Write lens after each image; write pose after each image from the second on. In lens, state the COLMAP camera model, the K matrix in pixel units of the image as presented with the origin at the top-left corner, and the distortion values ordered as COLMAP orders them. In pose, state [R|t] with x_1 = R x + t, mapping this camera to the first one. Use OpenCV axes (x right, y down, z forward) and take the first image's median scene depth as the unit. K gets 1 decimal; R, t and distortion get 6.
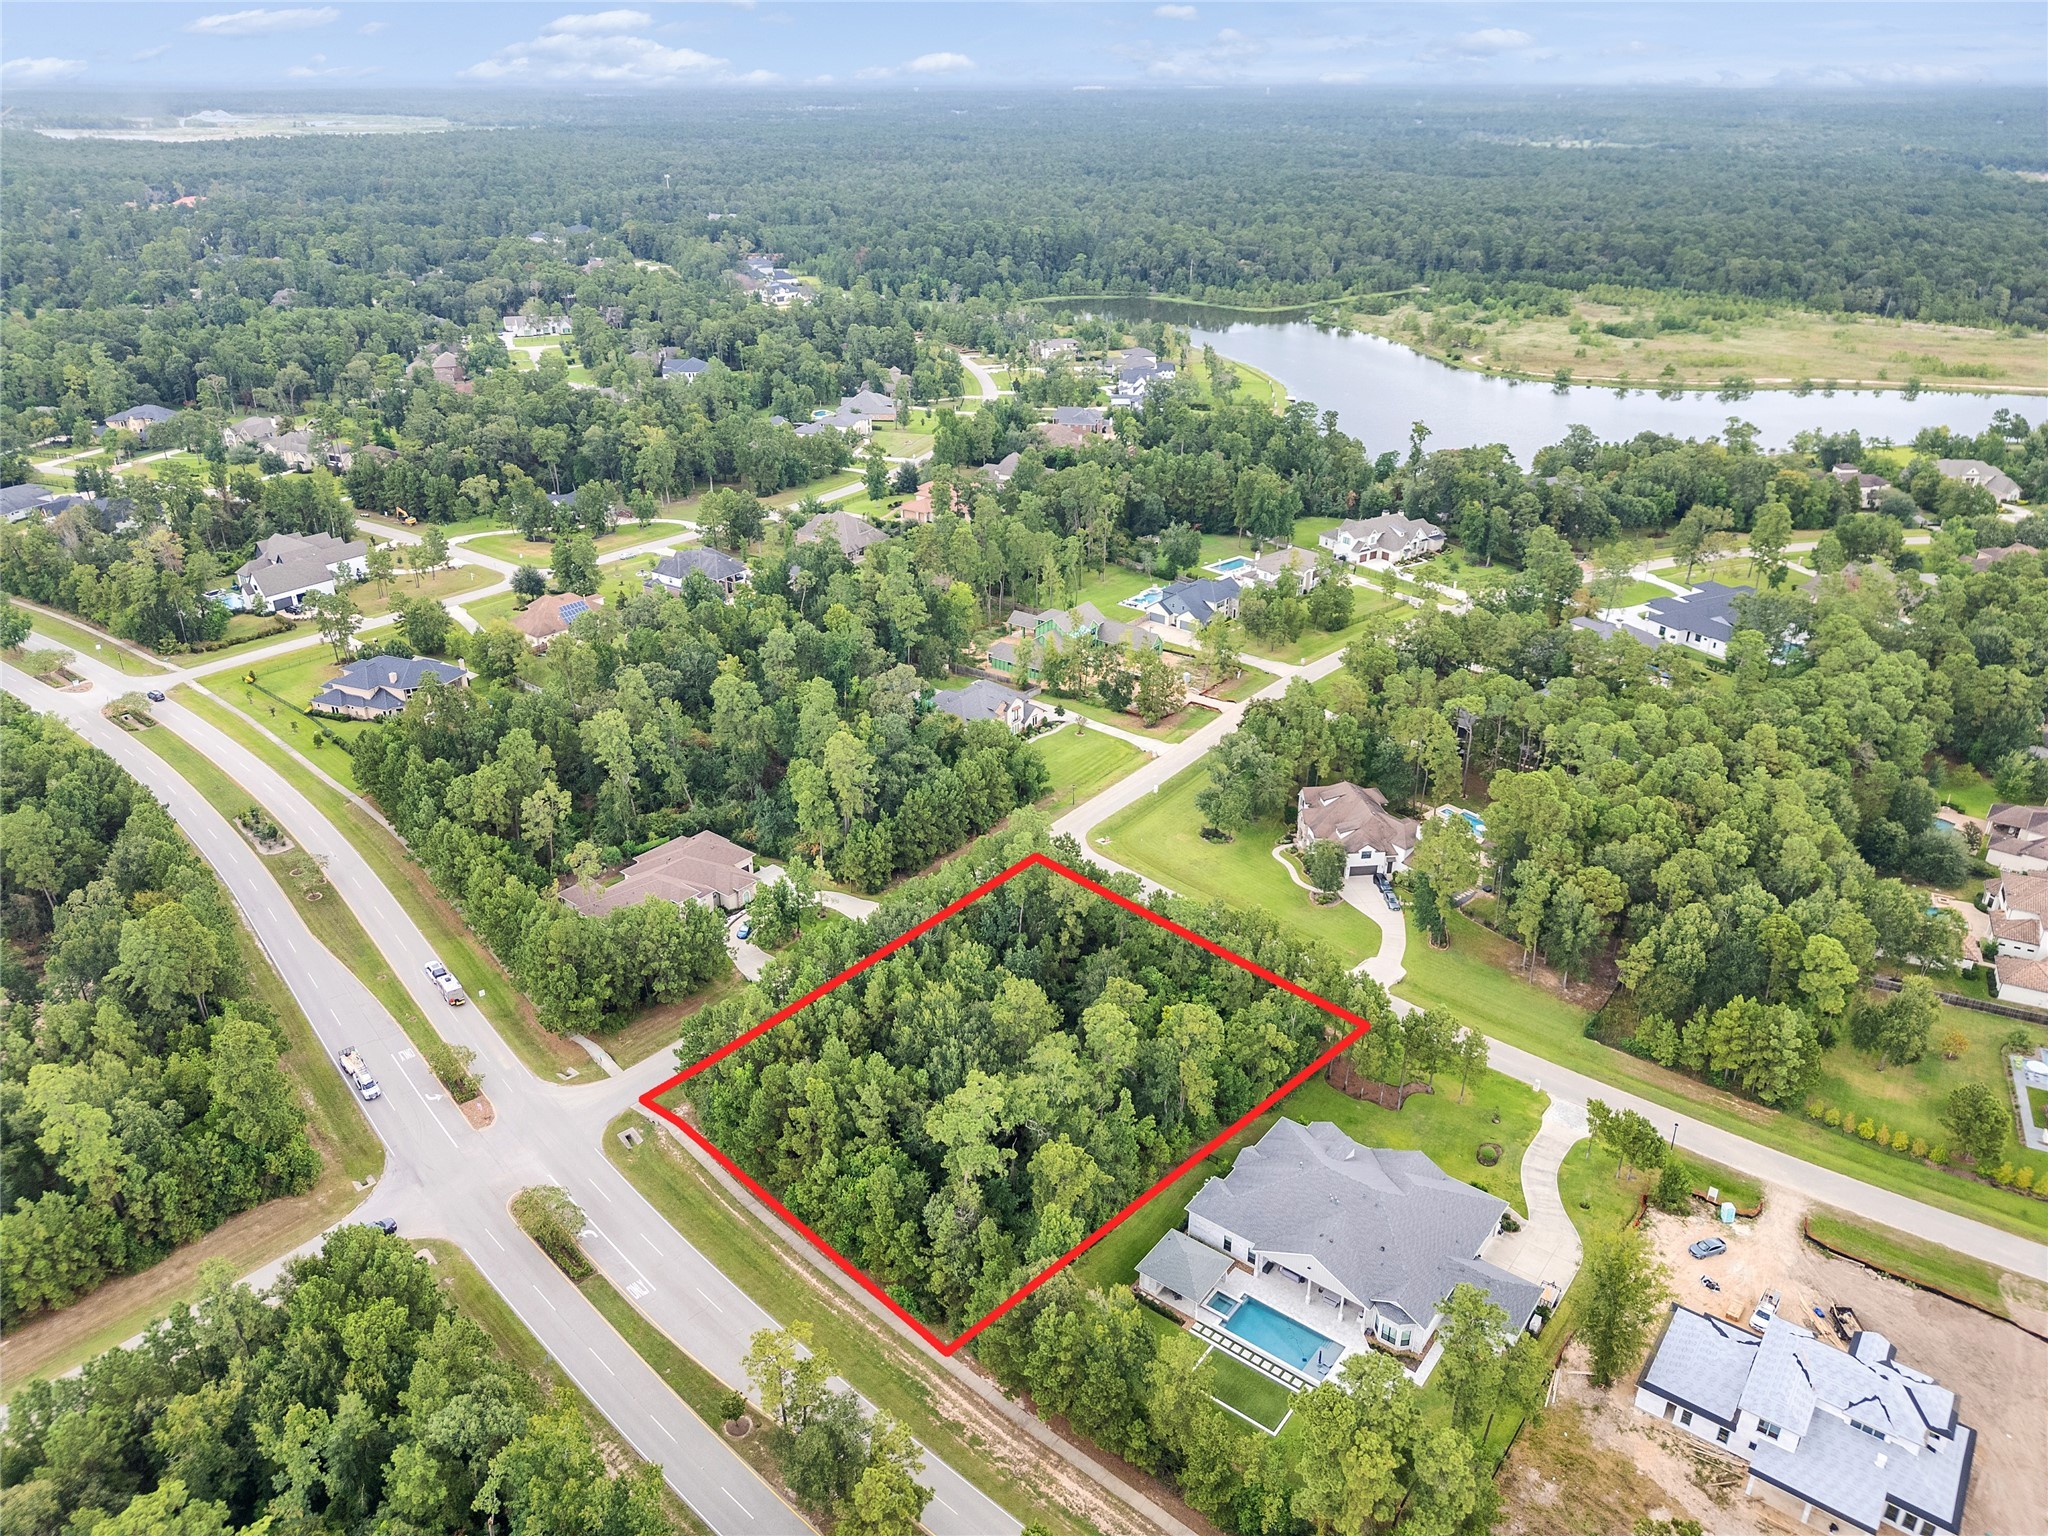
lens RADIAL K [[1421.5, 0, 1024.0], [0, 1421.5, 768.0], [0, 0, 1]] dist [-0.002757, 0.000452]
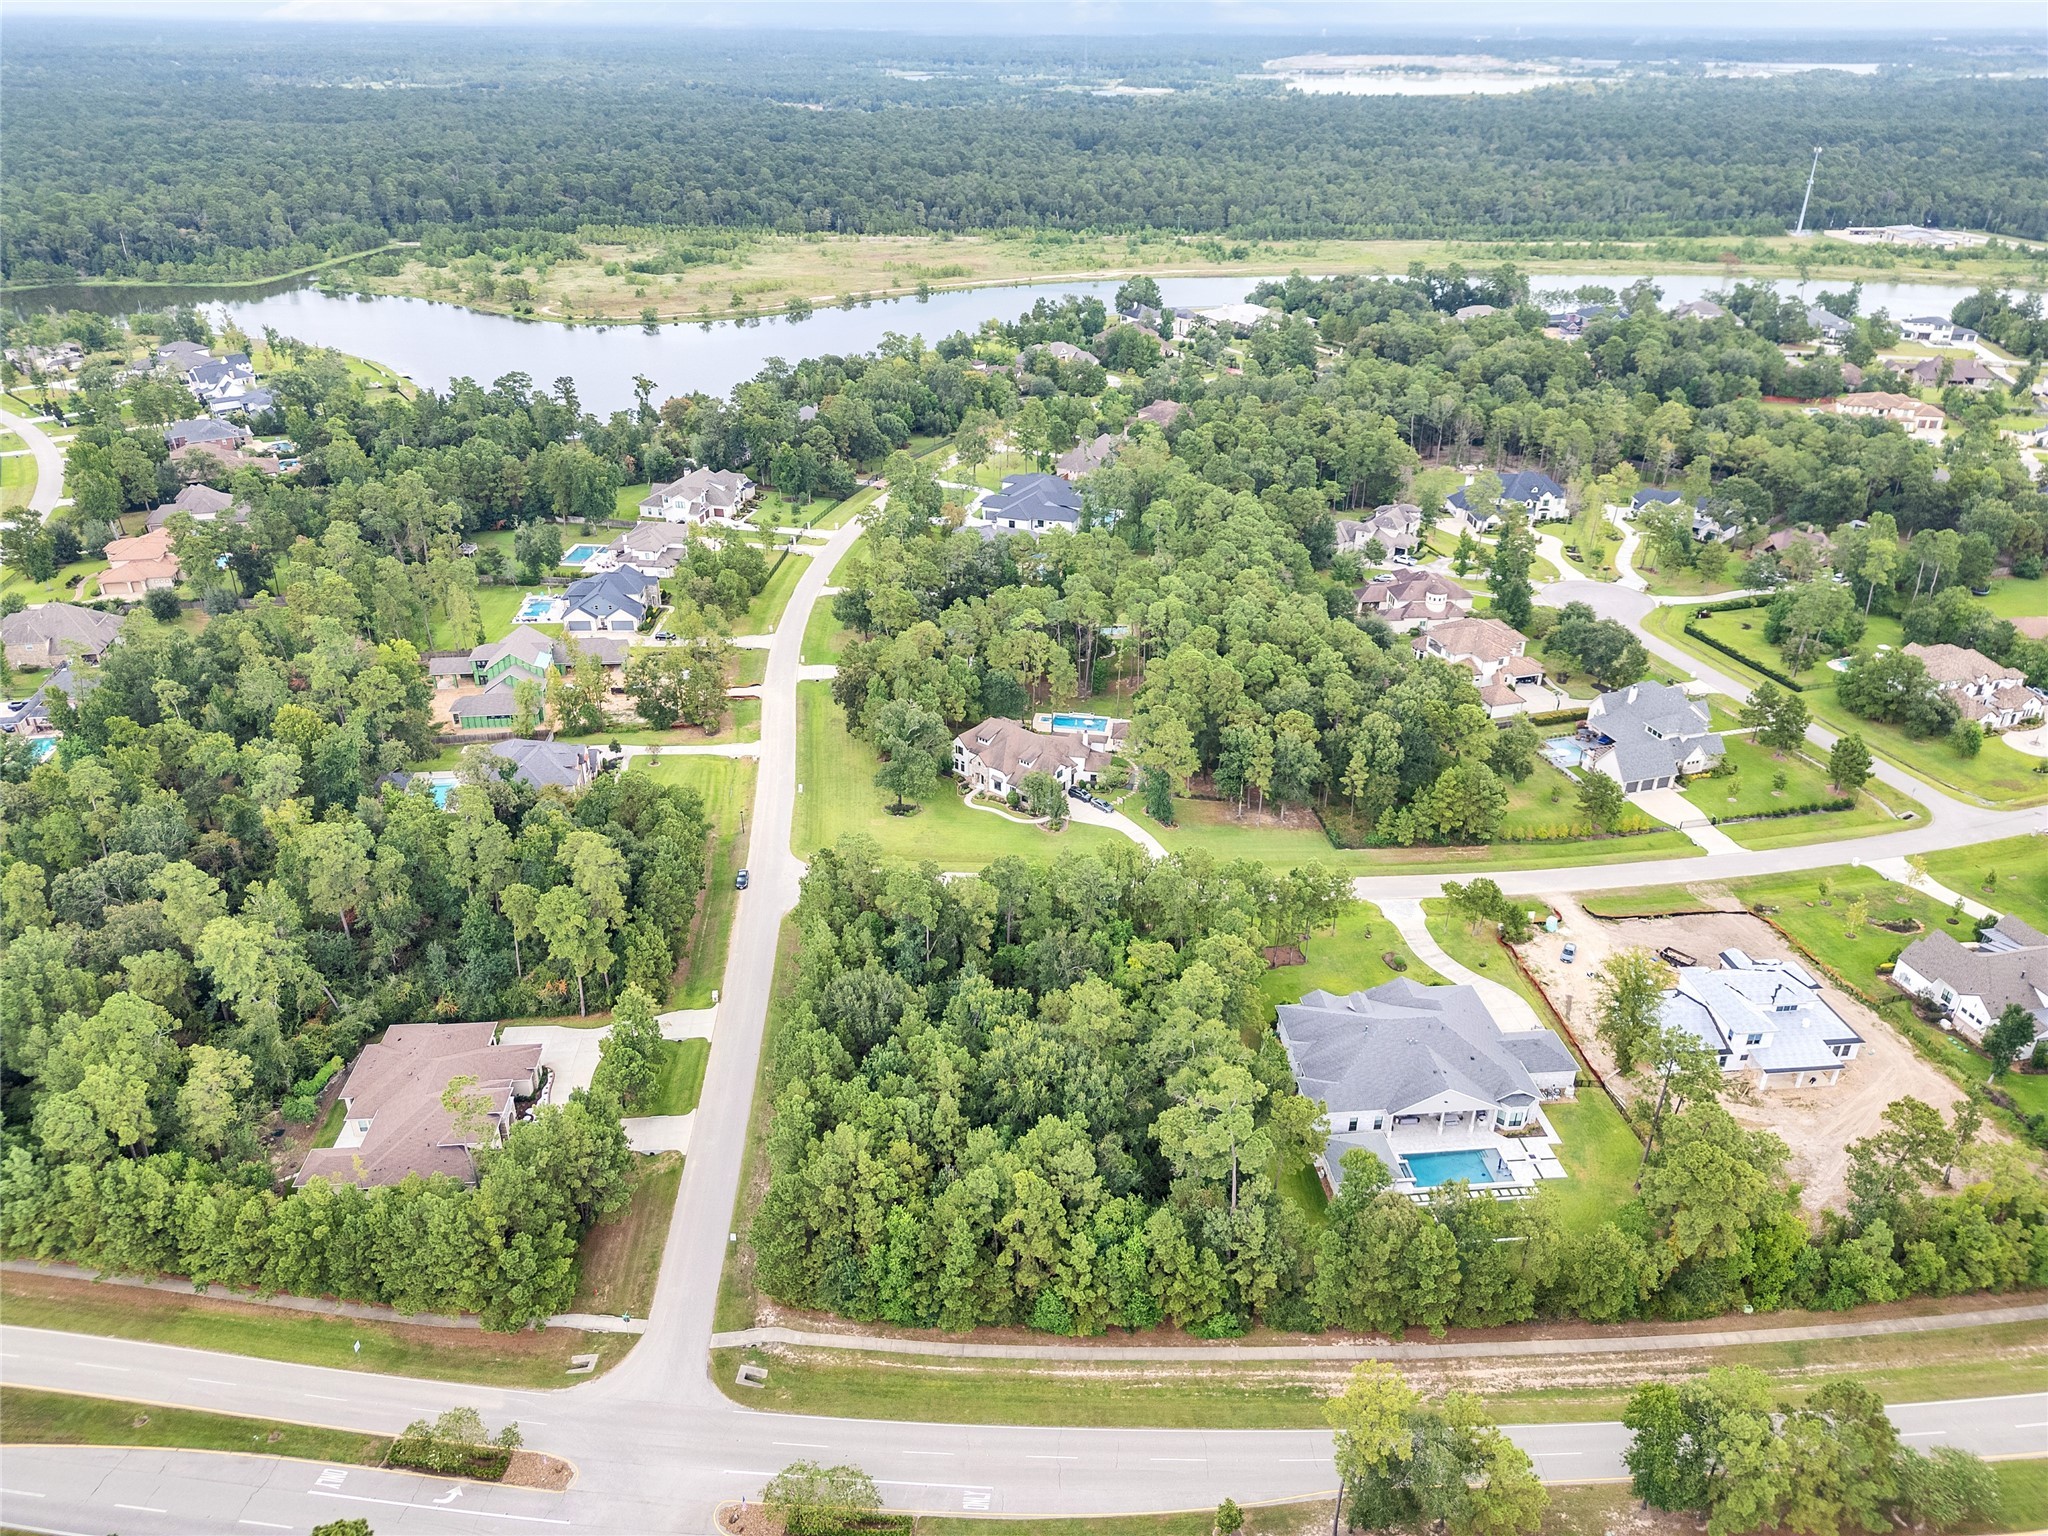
lens RADIAL K [[1408.2, 0, 1024.0], [0, 1408.2, 768.0], [0, 0, 1]] dist [0.034097, -0.048092]
pose [[0.723108, -0.311395, 0.616561, -0.290297], [0.289470, 0.947067, 0.138824, -0.066042], [-0.627154, 0.078091, 0.774971, 0.149520]]
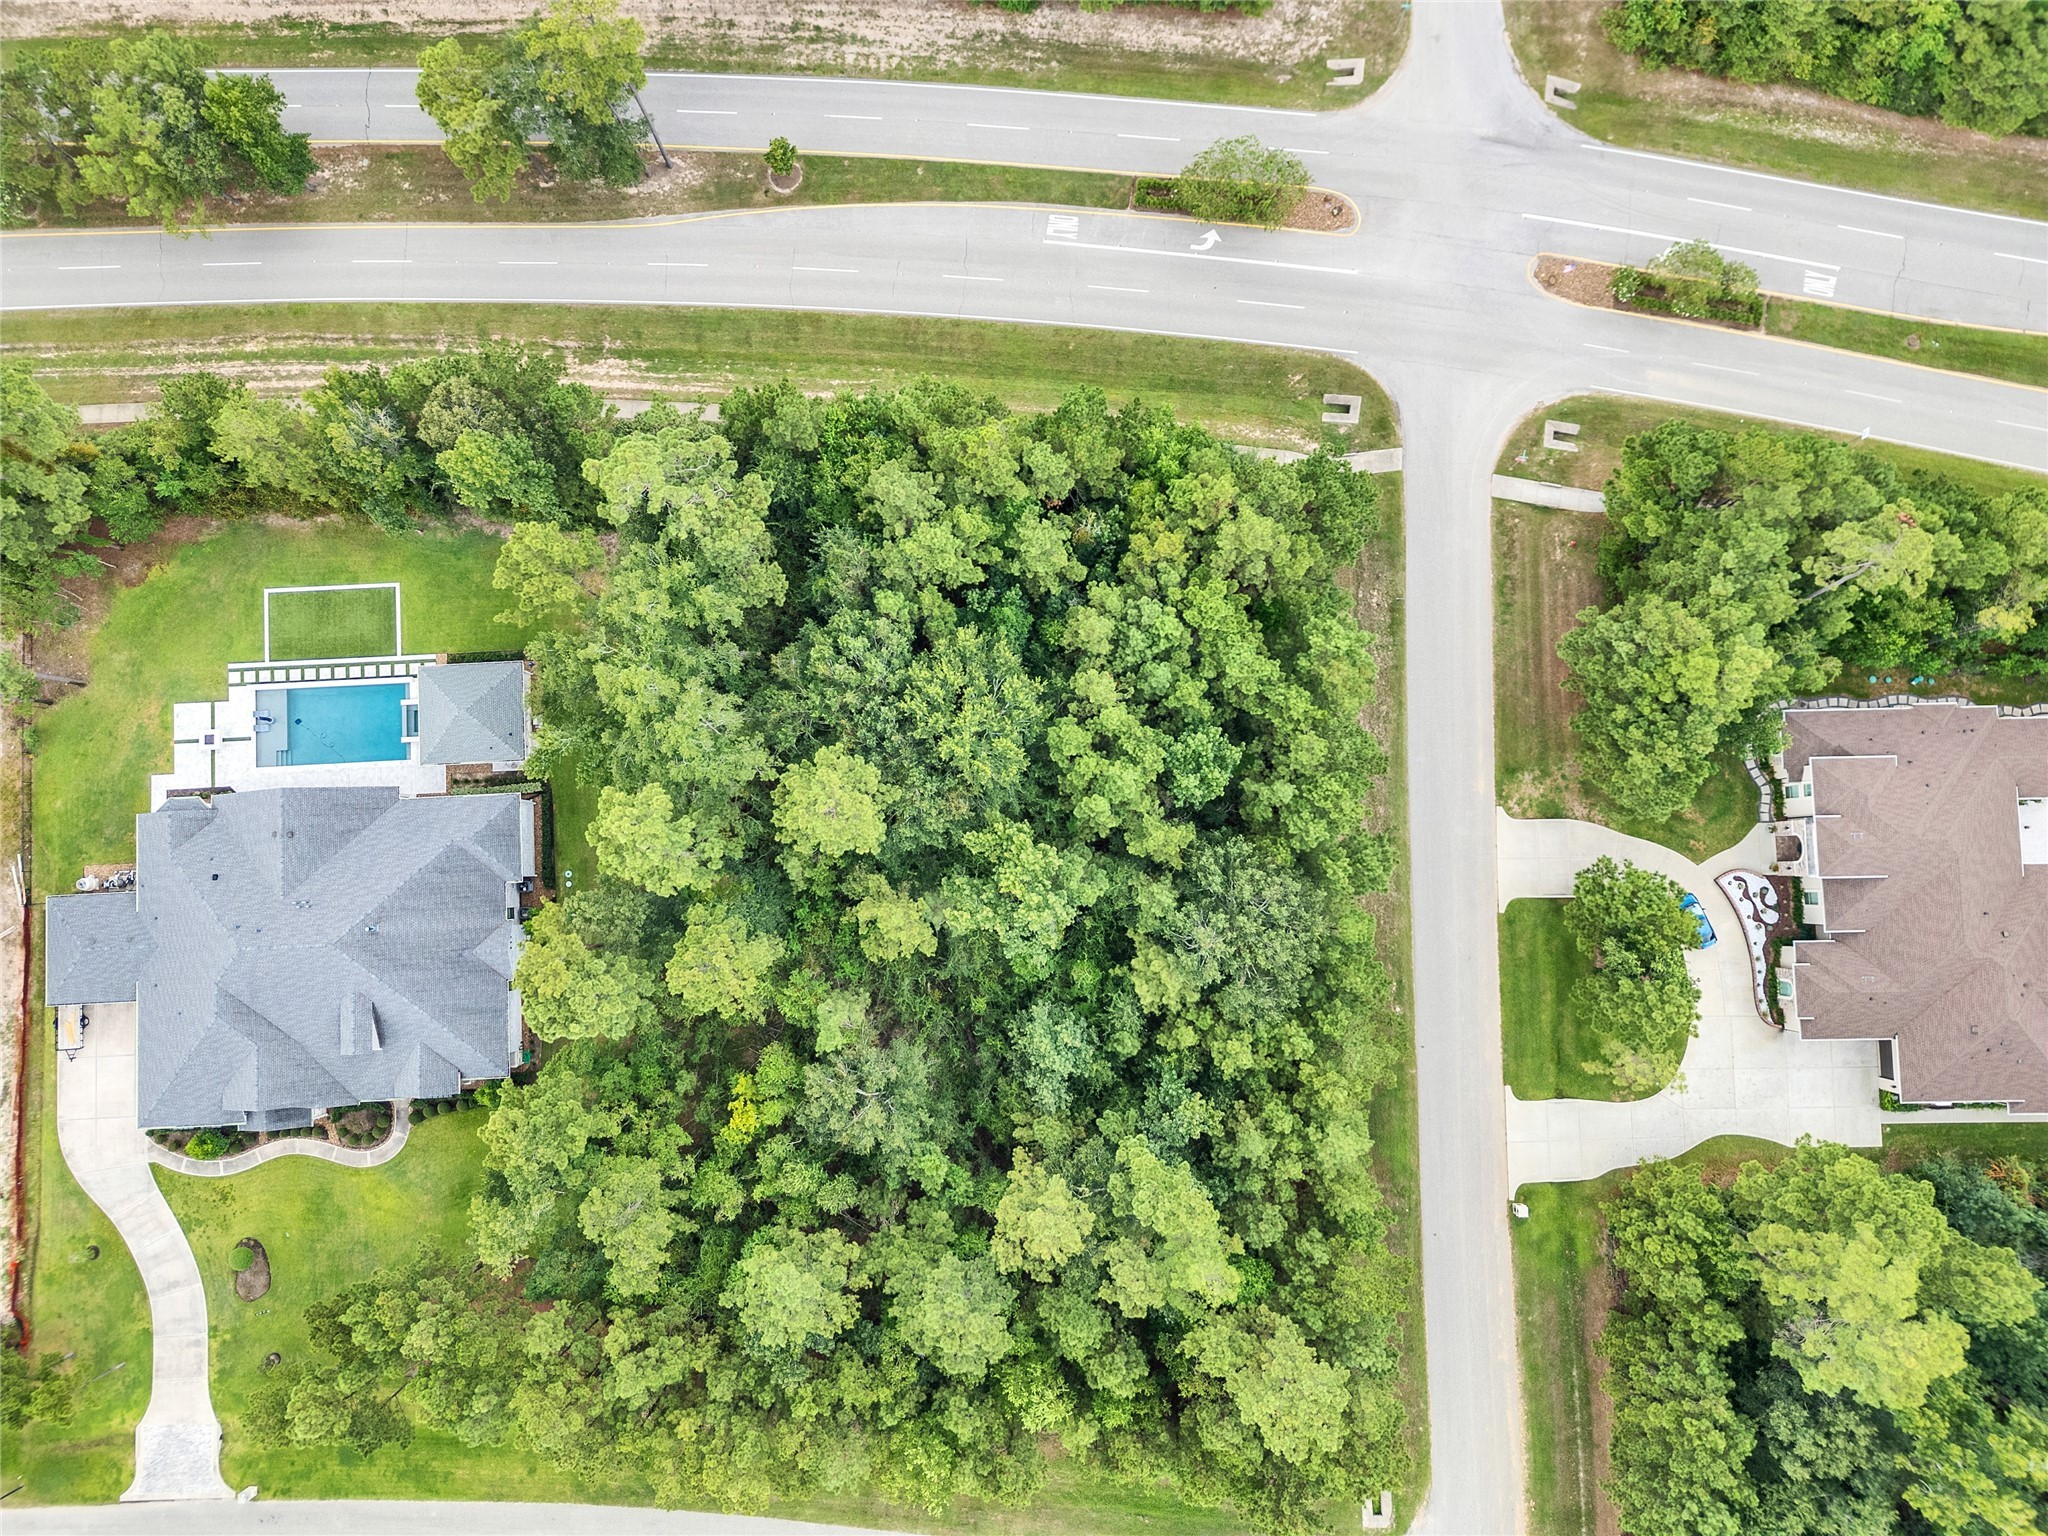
lens RADIAL K [[1421.5, 0, 1024.0], [0, 1421.5, 768.0], [0, 0, 1]] dist [-0.002757, 0.000452]
pose [[-0.764806, 0.643642, -0.028234, -0.028297], [-0.247902, -0.253553, 0.935016, -0.173762], [0.594657, 0.722105, 0.353479, 0.434956]]
